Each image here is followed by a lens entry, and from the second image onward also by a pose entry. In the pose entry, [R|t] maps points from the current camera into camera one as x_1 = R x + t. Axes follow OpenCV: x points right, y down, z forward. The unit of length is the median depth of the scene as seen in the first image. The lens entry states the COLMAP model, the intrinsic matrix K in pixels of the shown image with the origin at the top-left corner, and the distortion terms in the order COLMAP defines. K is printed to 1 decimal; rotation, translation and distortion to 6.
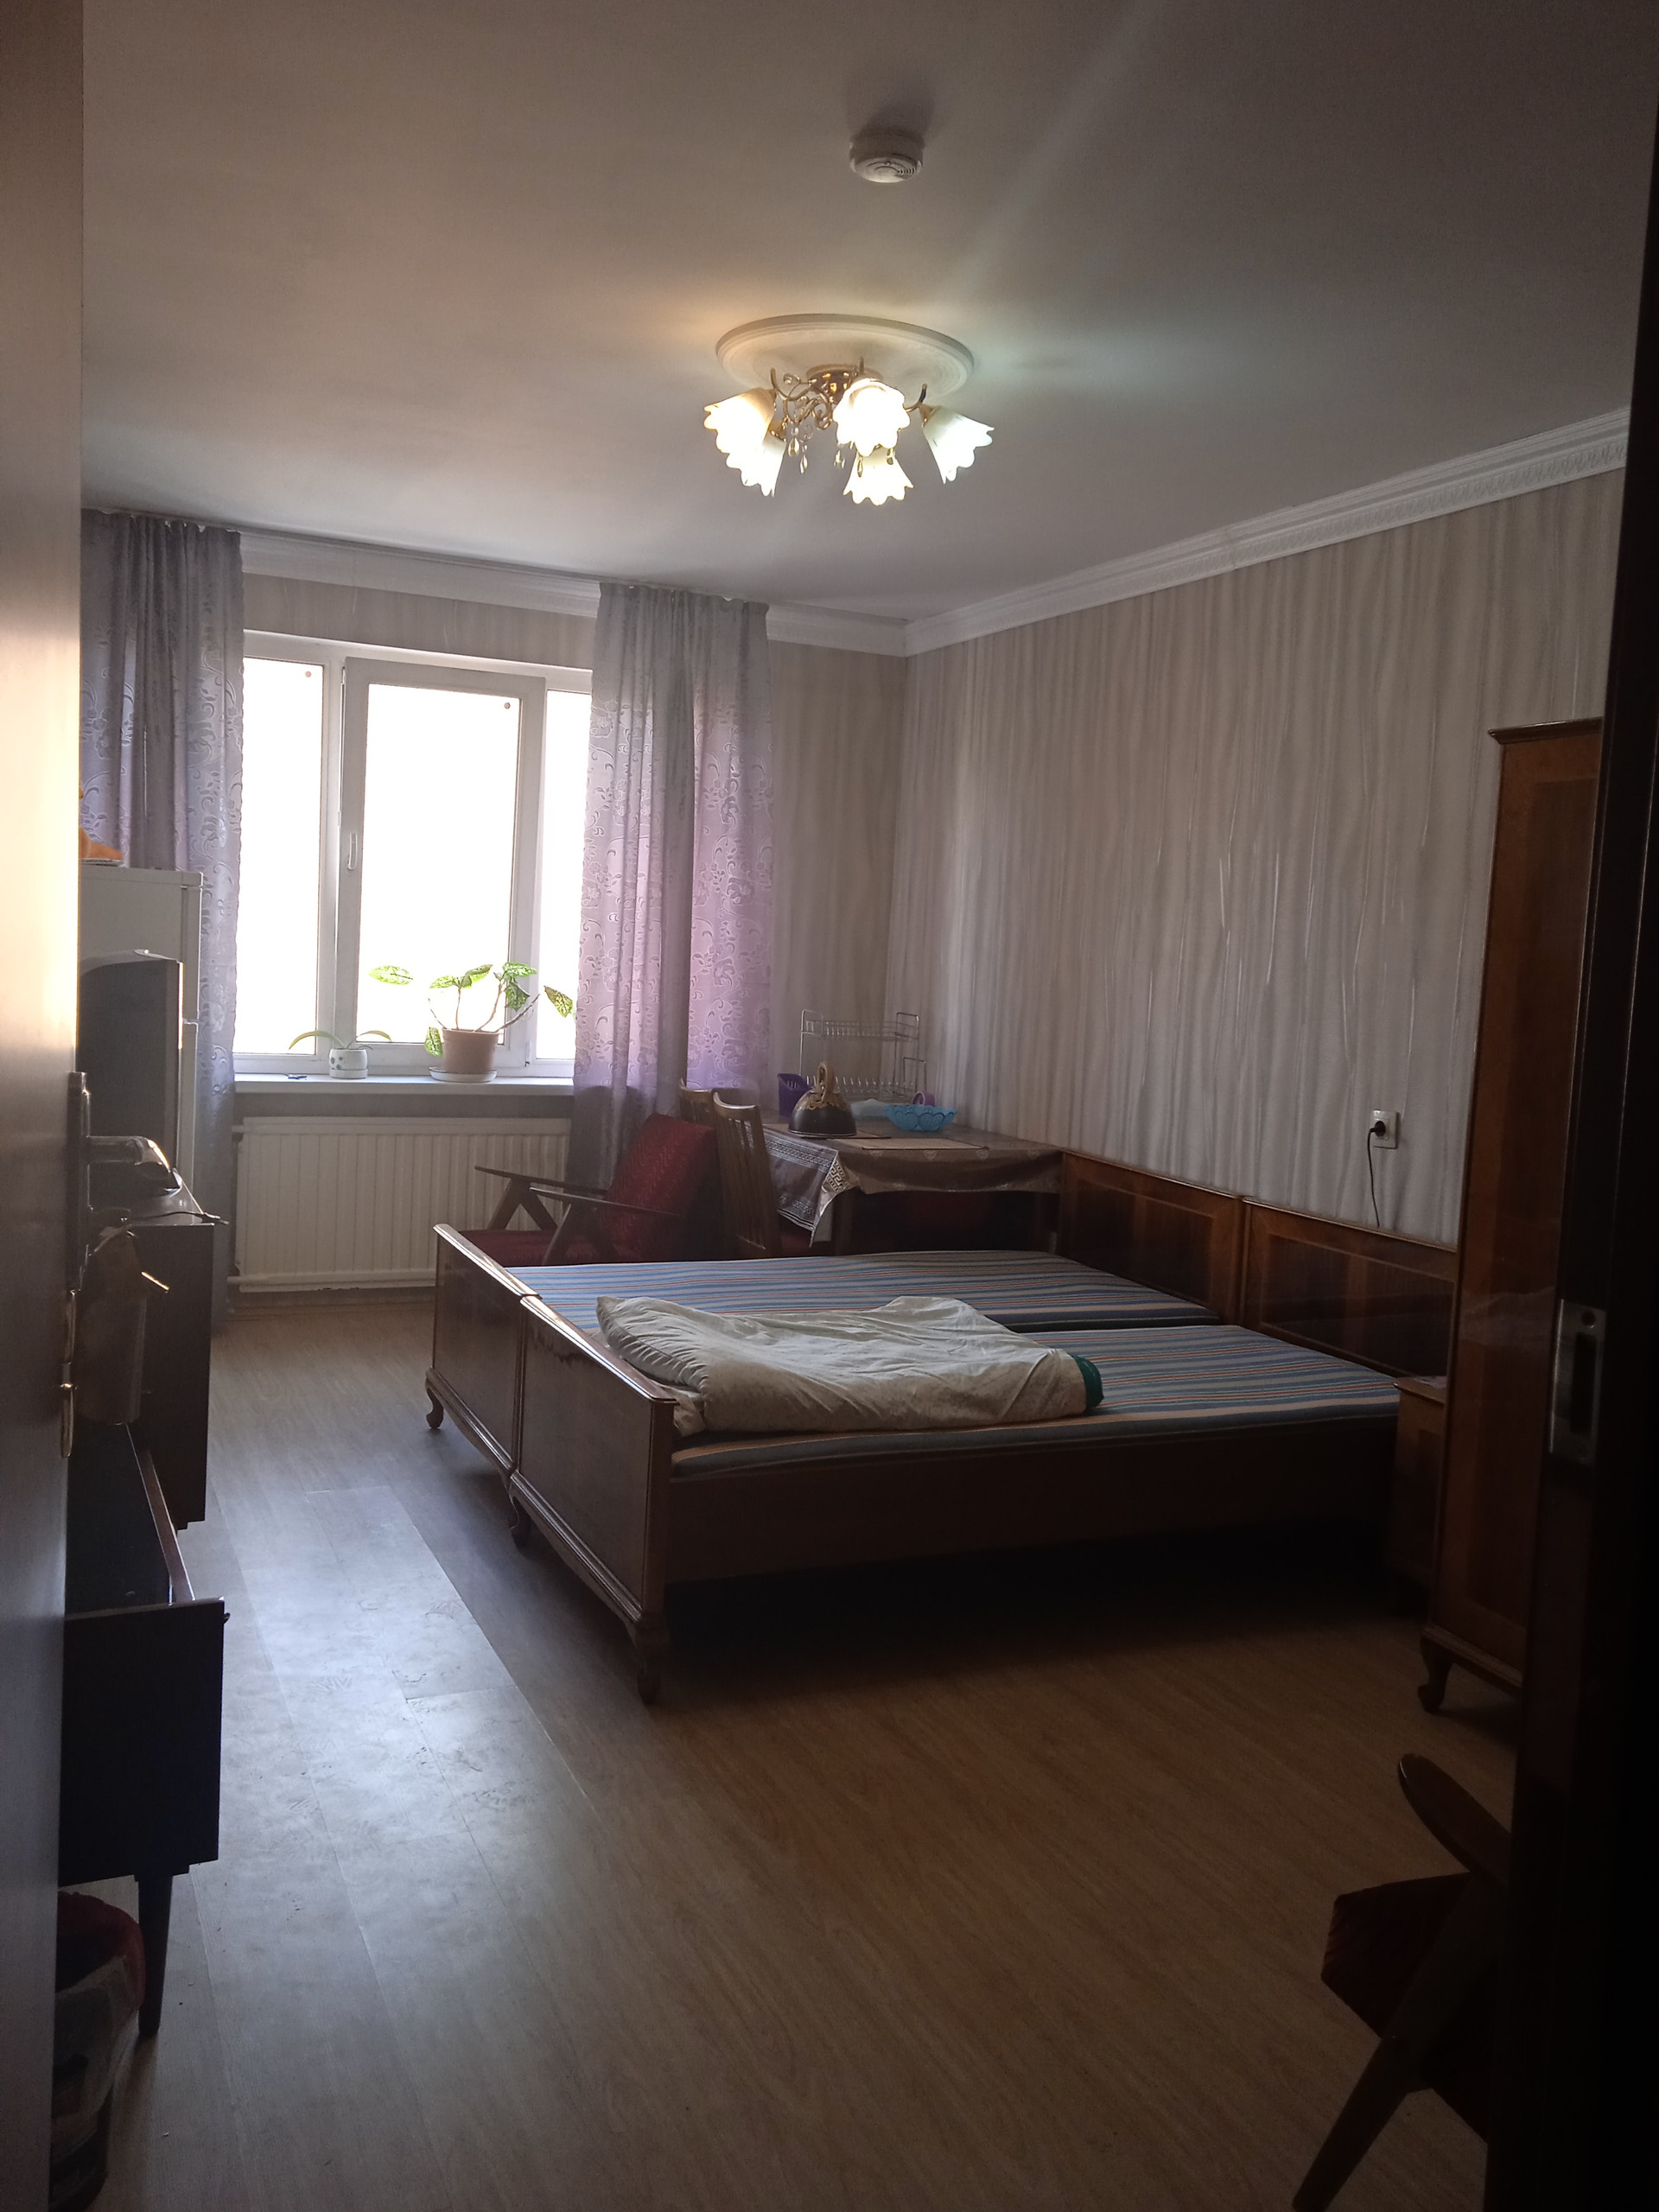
lens RADIAL K [[1800.6, 0, 877.6], [0, 1800.6, 1114.4], [0, 0, 1]] dist [0.026151, -0.028242]
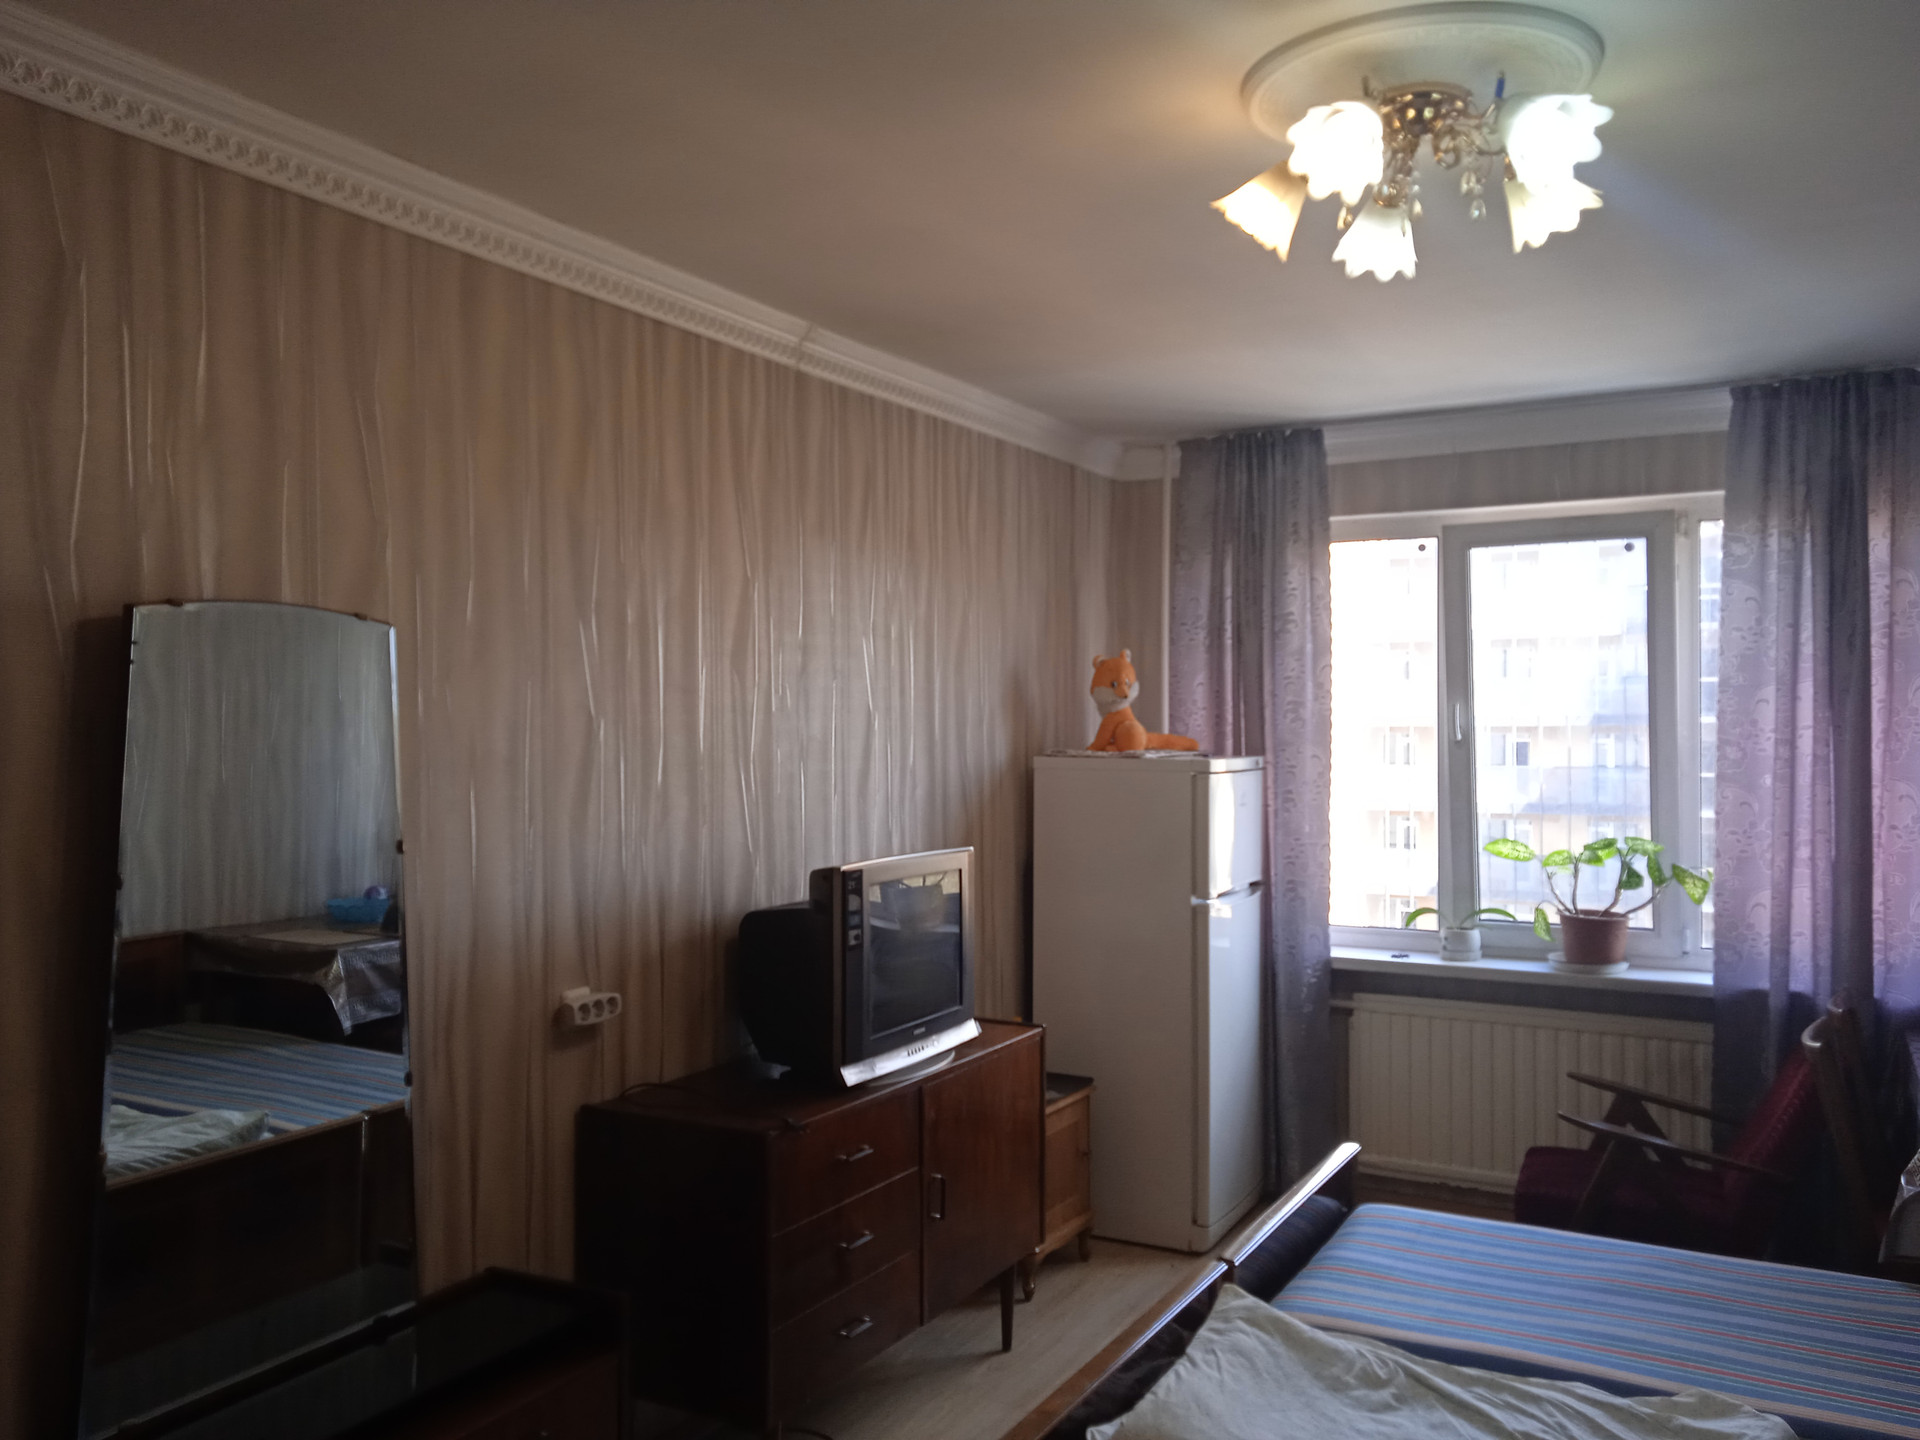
lens RADIAL K [[1562.9, 0, 960.1], [0, 1562.9, 715.1], [0, 0, 1]] dist [0.026151, -0.028242]
pose [[0.572826, -0.057153, -0.817682, 0.221319], [-0.050297, 0.993235, -0.104659, -0.045072], [0.818132, 0.101079, 0.566077, 0.288228]]
